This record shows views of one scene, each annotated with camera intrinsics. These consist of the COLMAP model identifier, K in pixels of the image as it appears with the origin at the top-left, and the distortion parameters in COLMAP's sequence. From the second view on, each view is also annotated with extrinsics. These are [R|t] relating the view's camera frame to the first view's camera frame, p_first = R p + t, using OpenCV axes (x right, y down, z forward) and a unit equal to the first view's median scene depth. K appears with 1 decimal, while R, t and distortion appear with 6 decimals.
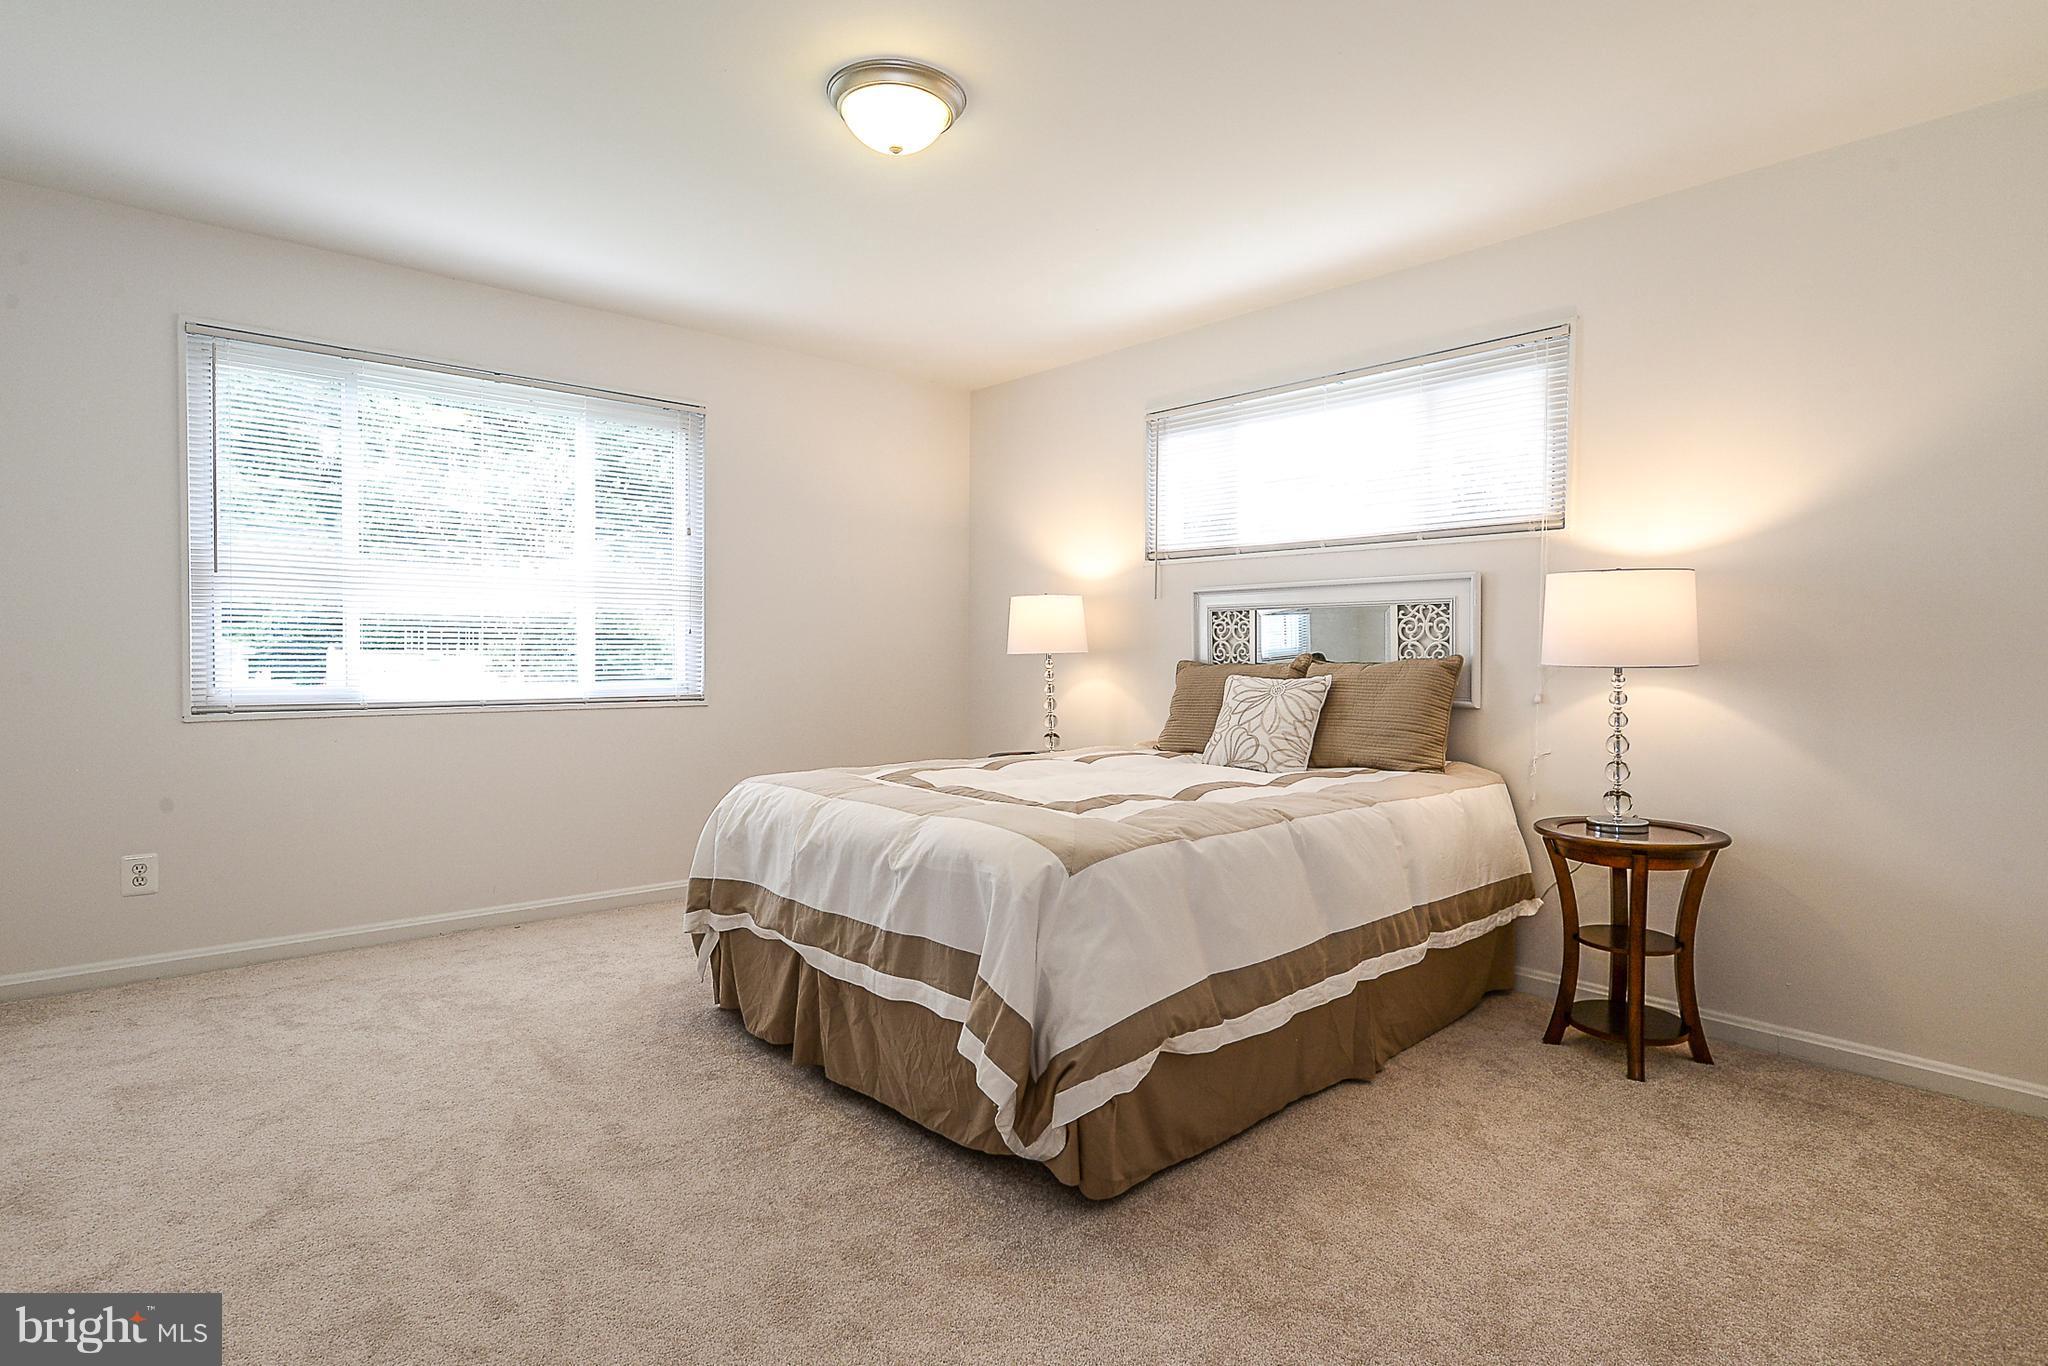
lens RADIAL K [[1093.1, 0, 1041.3], [0, 1093.1, 680.8], [0, 0, 1]] dist [-0.000637, -0.000116]
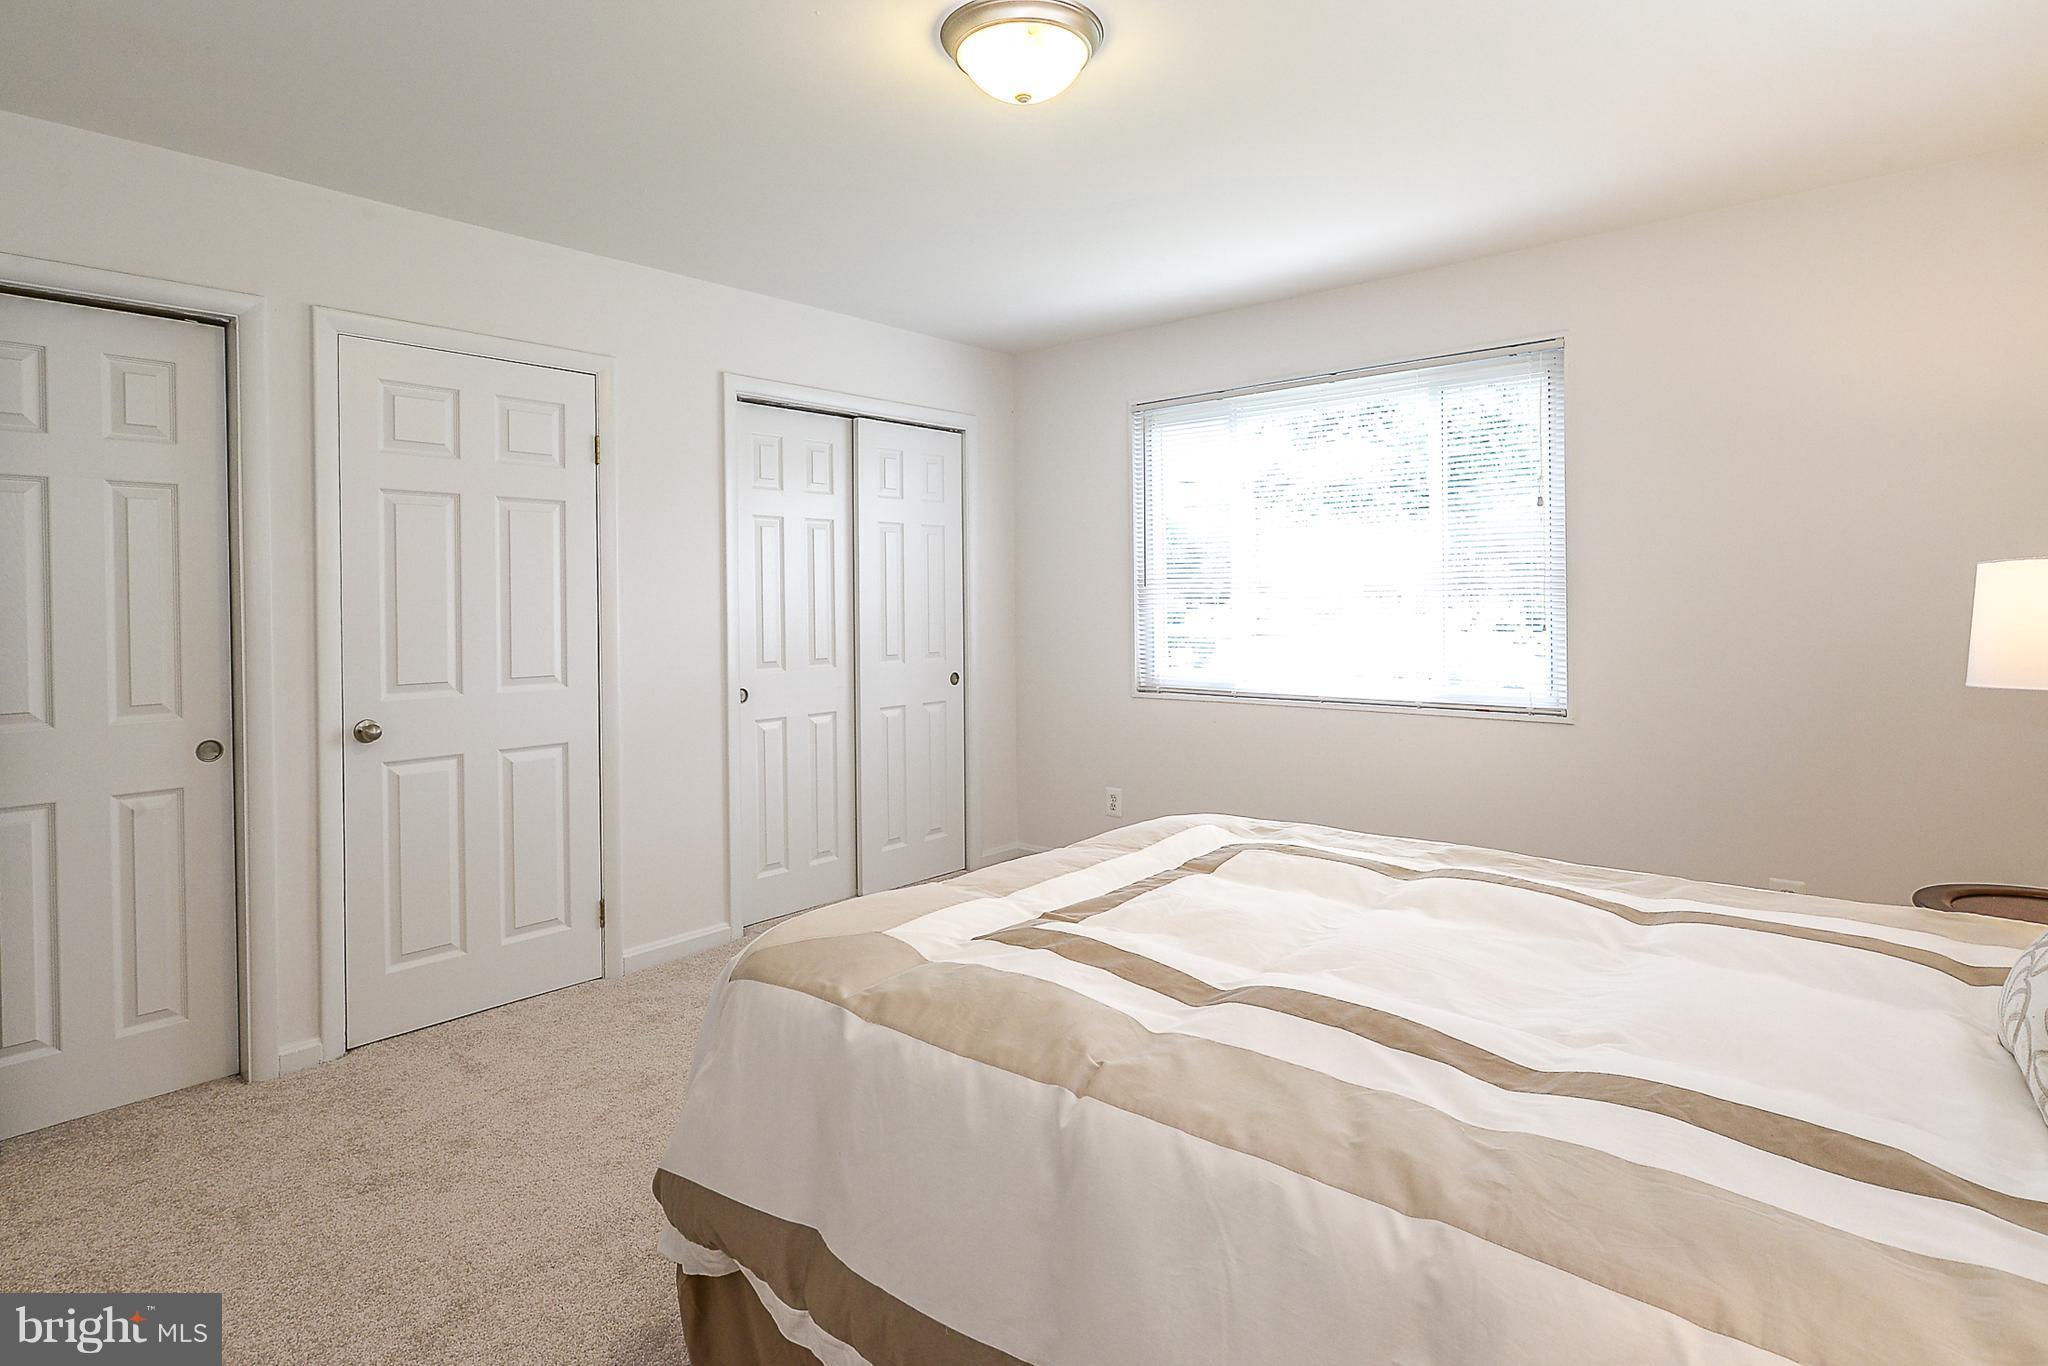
lens RADIAL K [[1079.5, 0, 1023.2], [0, 1079.5, 623.5], [0, 0, 1]] dist [0.000416, 0.000113]
pose [[0.109529, 0.011847, -0.993913, 0.538339], [-0.018412, 0.999782, 0.009888, -0.064695], [0.993813, 0.017217, 0.109723, 0.712567]]
